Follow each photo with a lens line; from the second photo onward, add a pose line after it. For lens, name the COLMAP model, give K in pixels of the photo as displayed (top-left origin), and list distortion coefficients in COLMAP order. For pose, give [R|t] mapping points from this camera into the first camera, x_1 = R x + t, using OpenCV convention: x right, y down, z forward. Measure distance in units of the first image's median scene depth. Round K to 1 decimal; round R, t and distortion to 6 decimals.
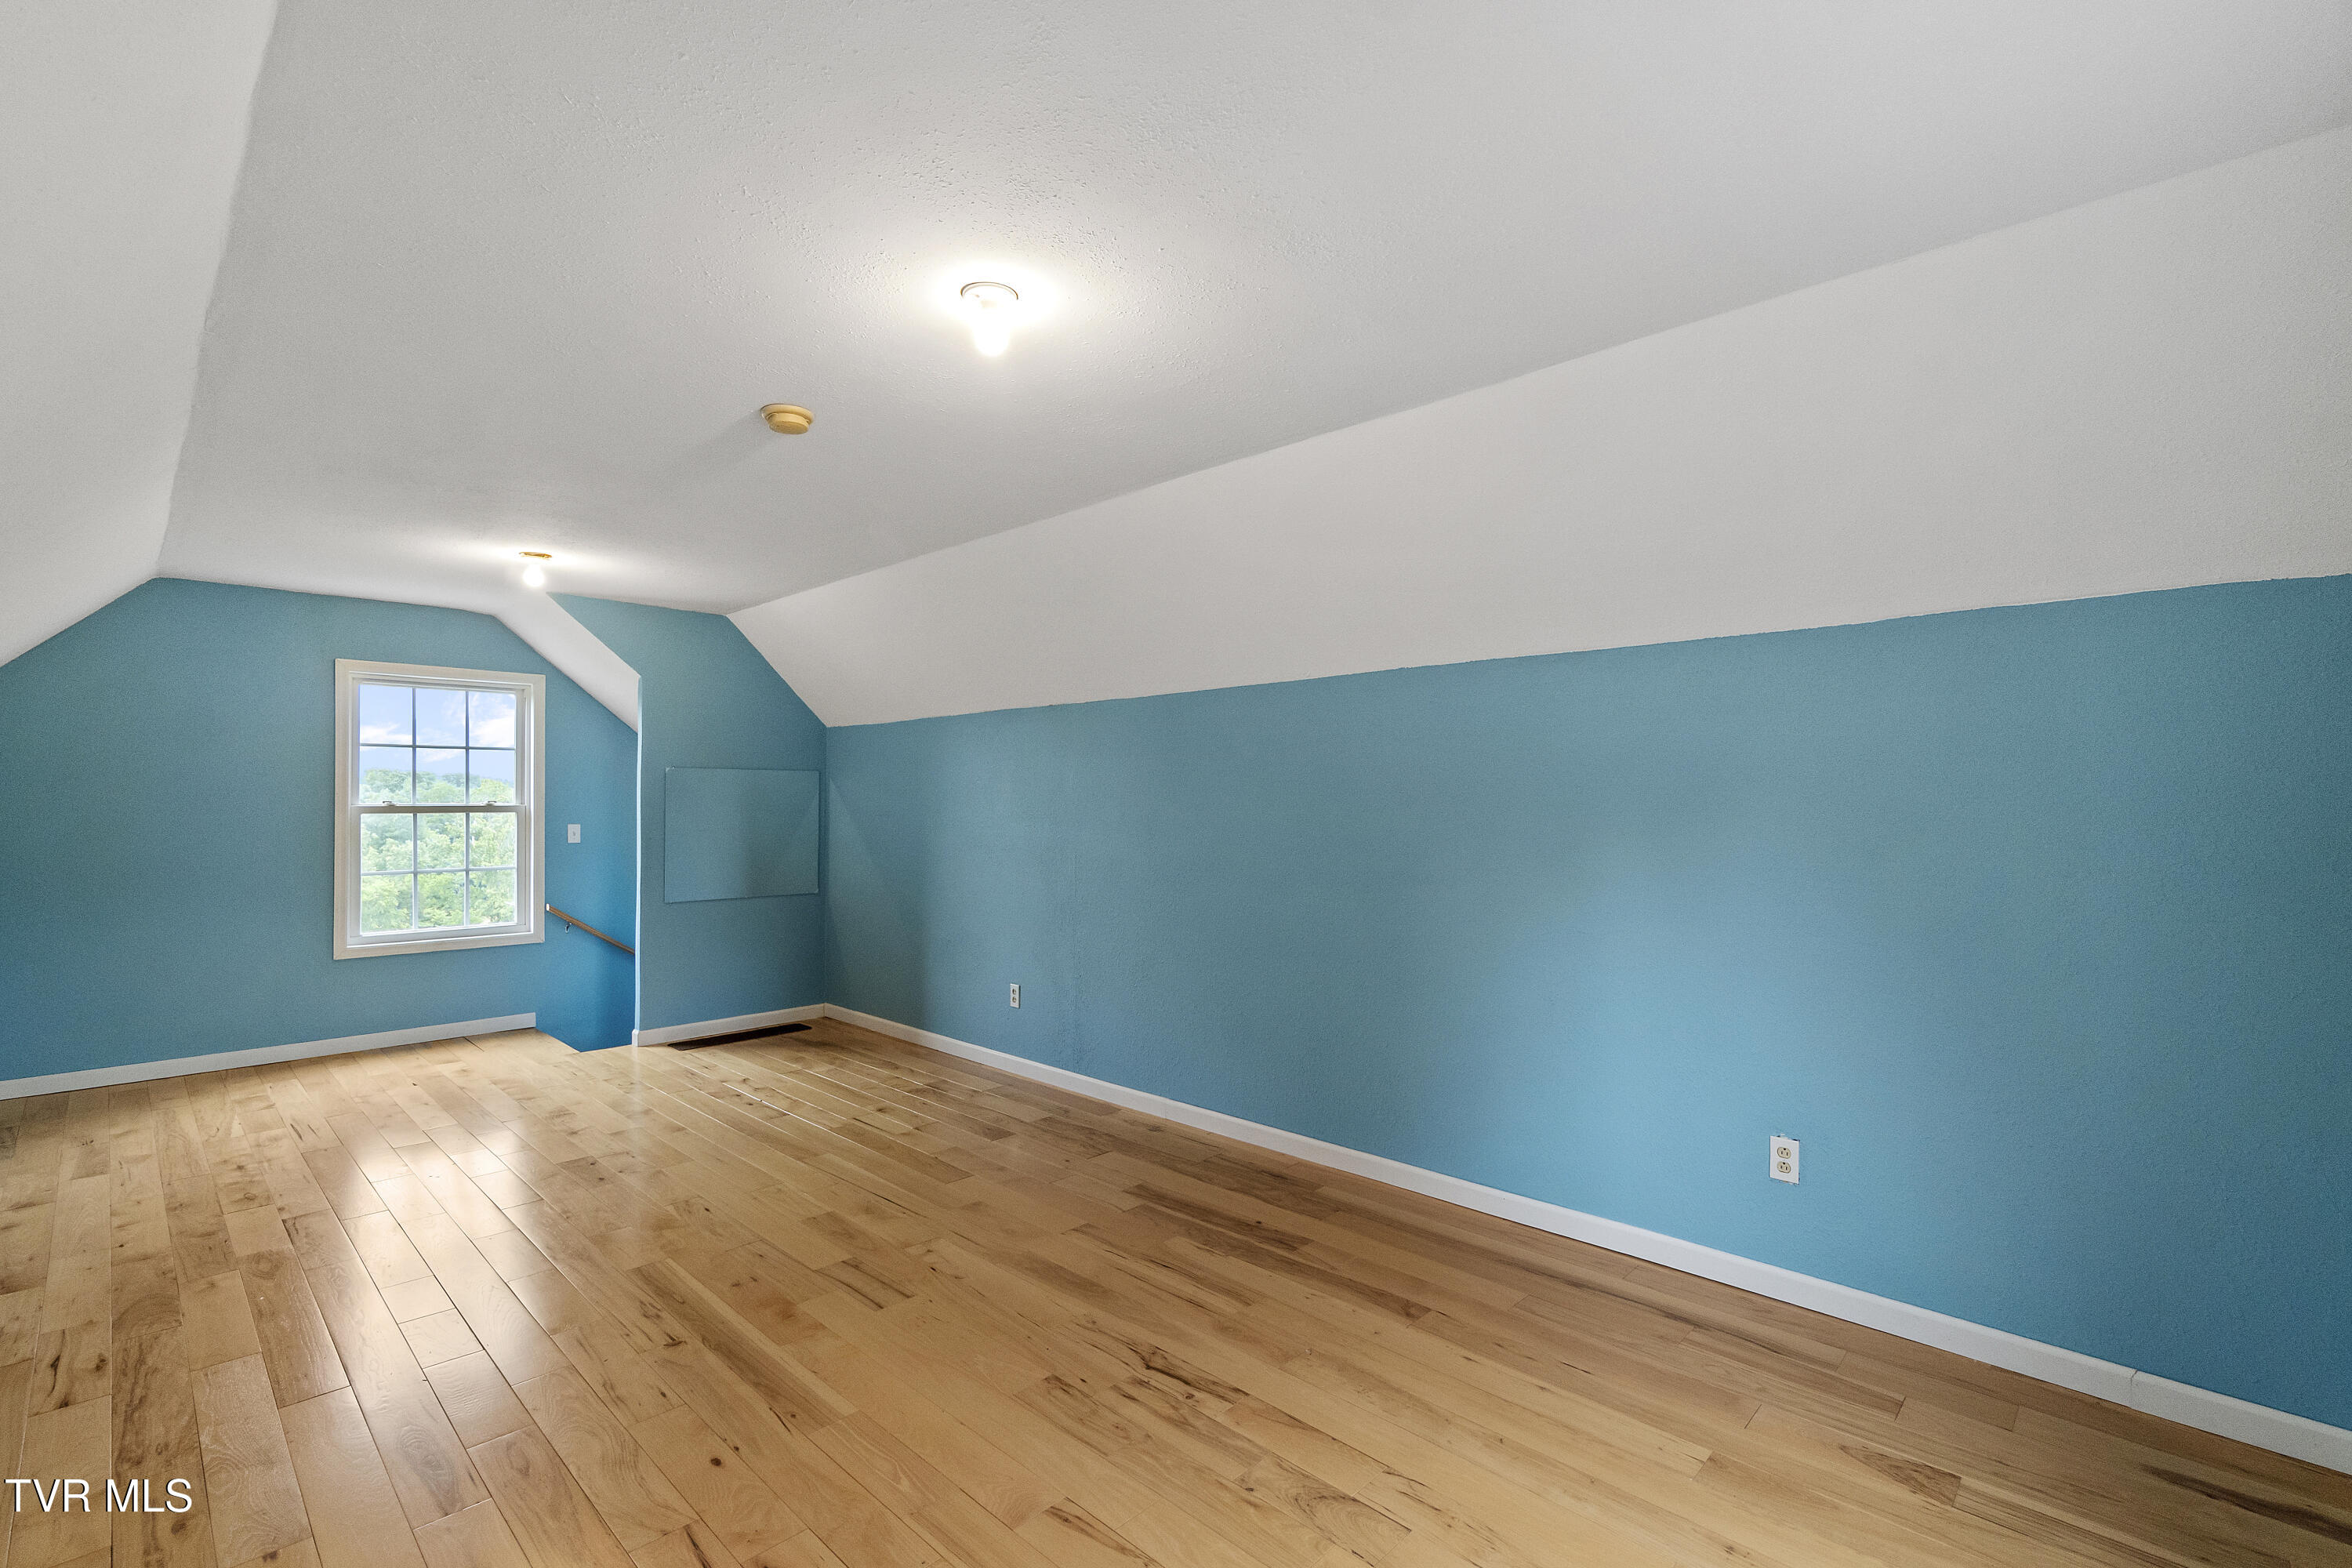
lens RADIAL K [[1026.2, 0, 1179.5], [0, 1026.2, 781.3], [0, 0, 1]] dist [0.005059, 0.000032]
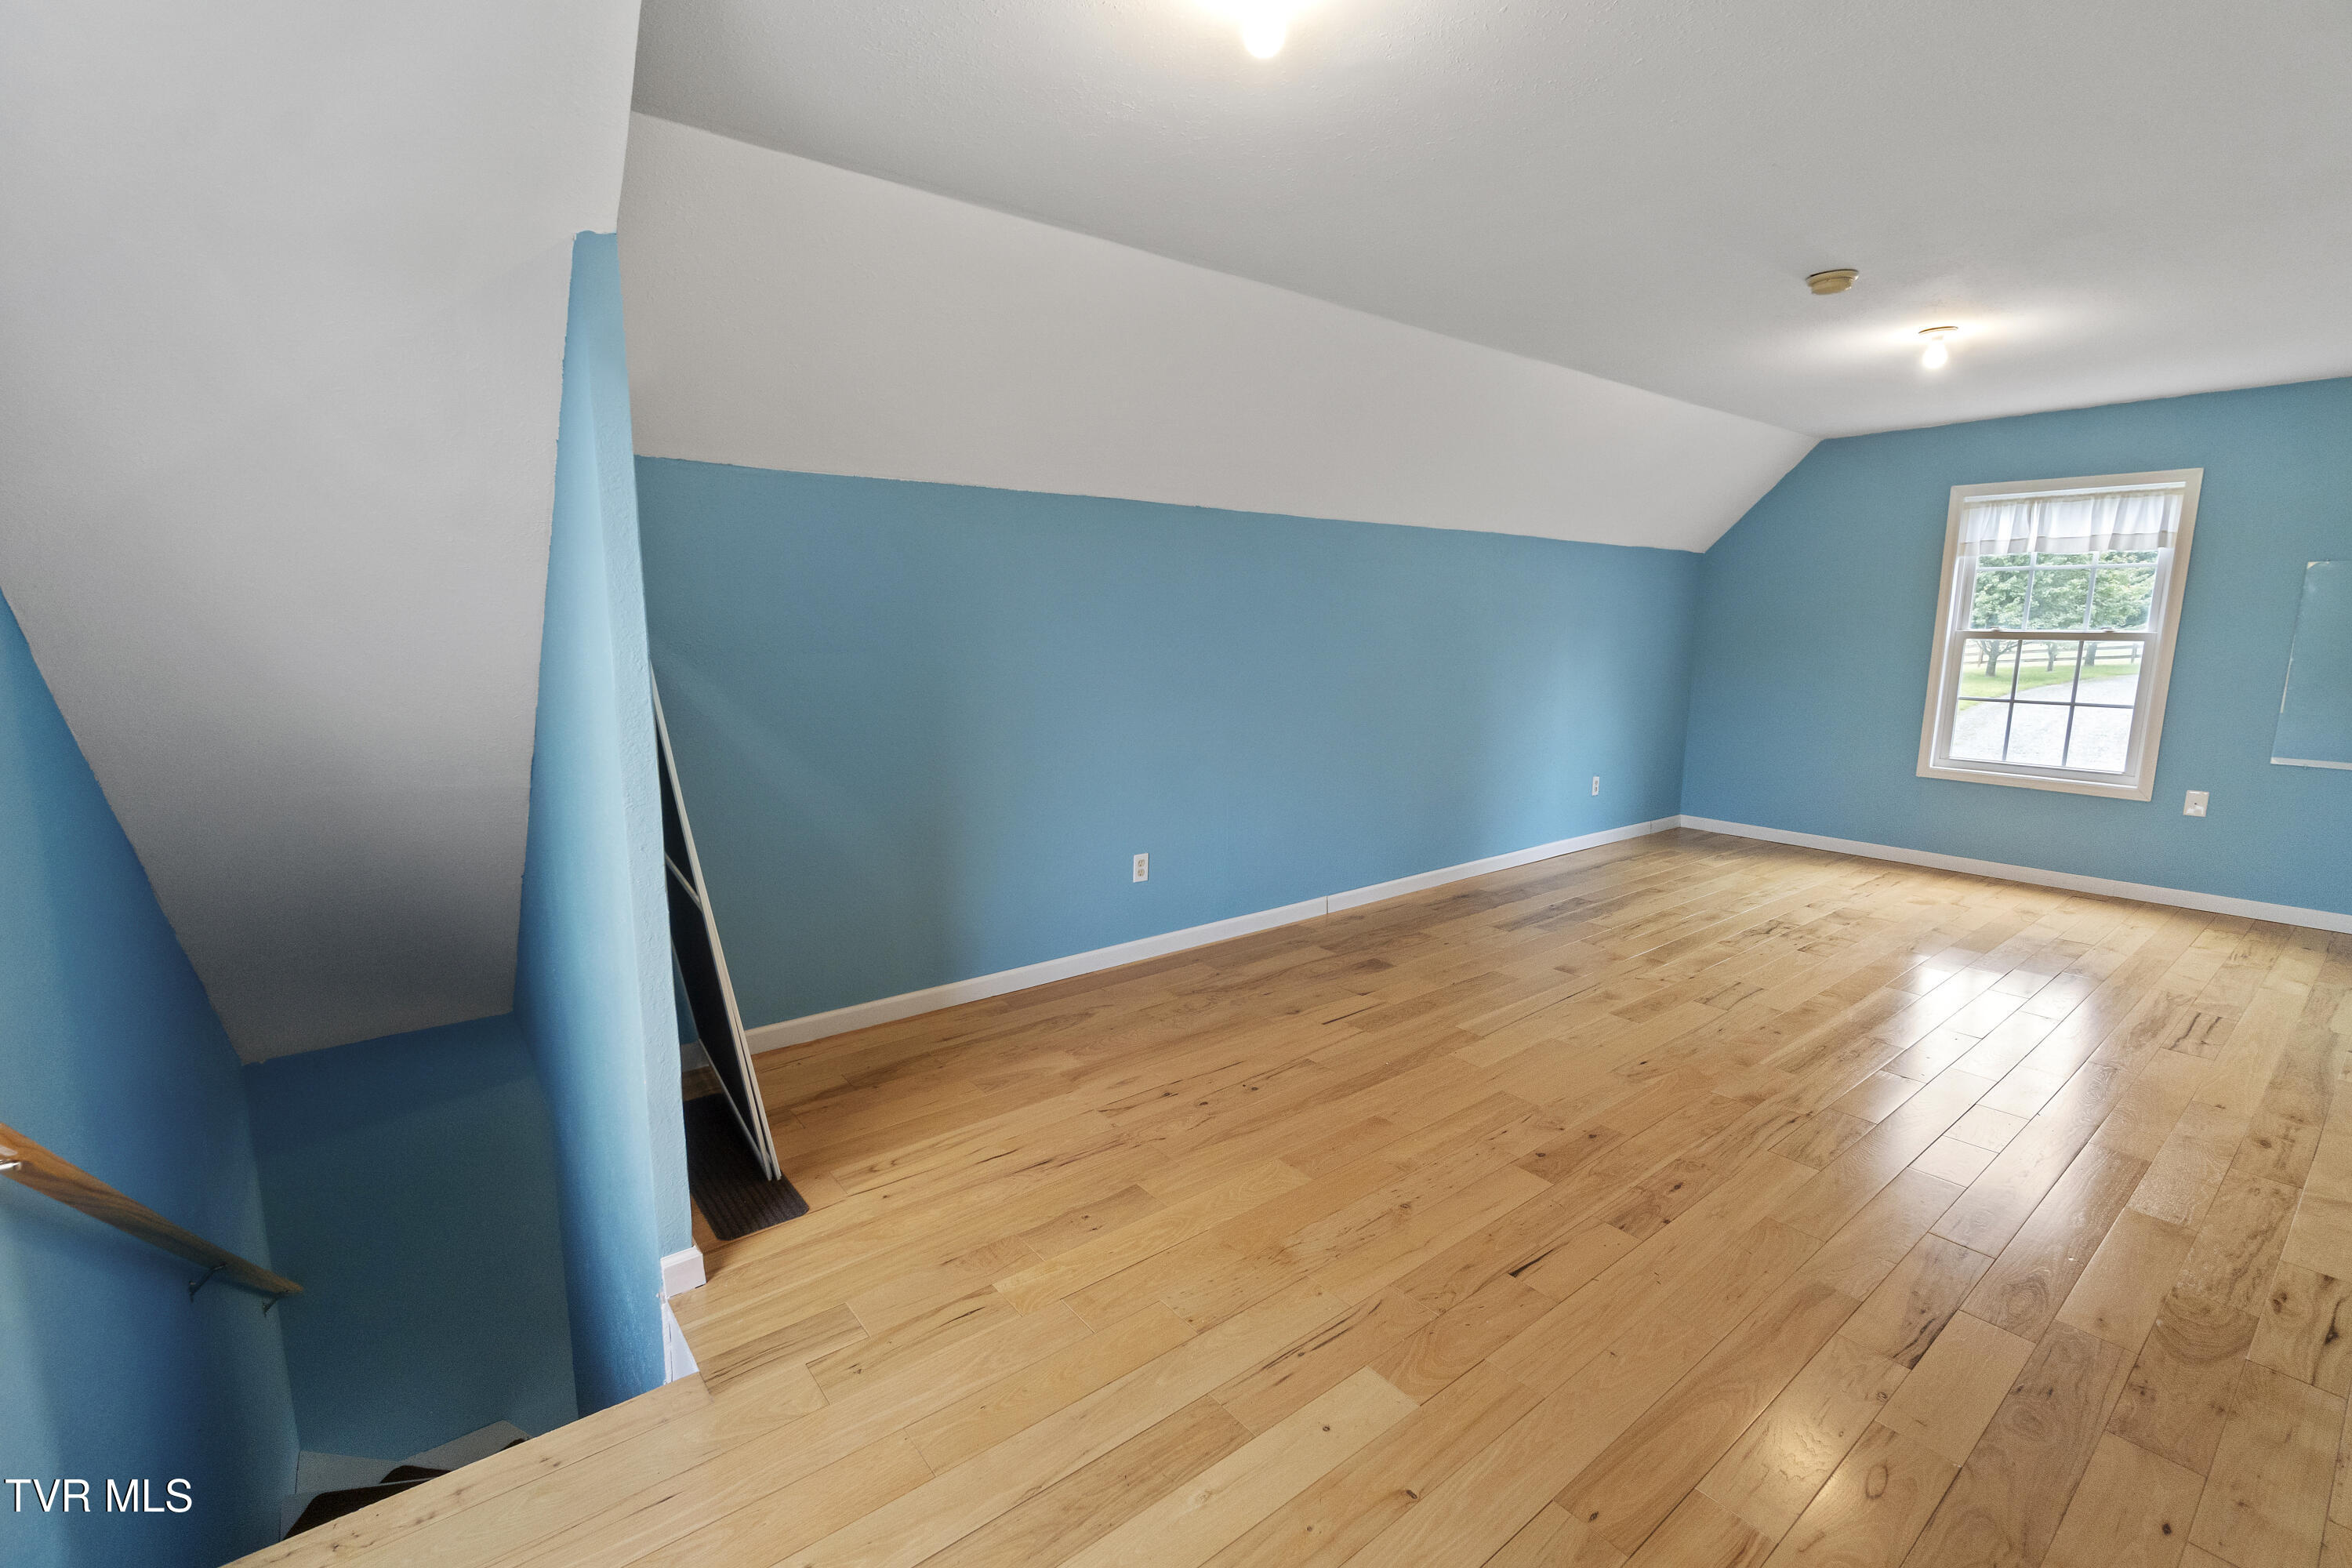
lens RADIAL K [[1026.2, 0, 1177.8], [0, 1026.2, 796.0], [0, 0, 1]] dist [0.005059, 0.000032]
pose [[0.131039, -0.166394, 0.977314, -1.528743], [-0.028186, 0.984790, 0.171446, 0.027159], [-0.990976, -0.050013, 0.124356, 1.440882]]
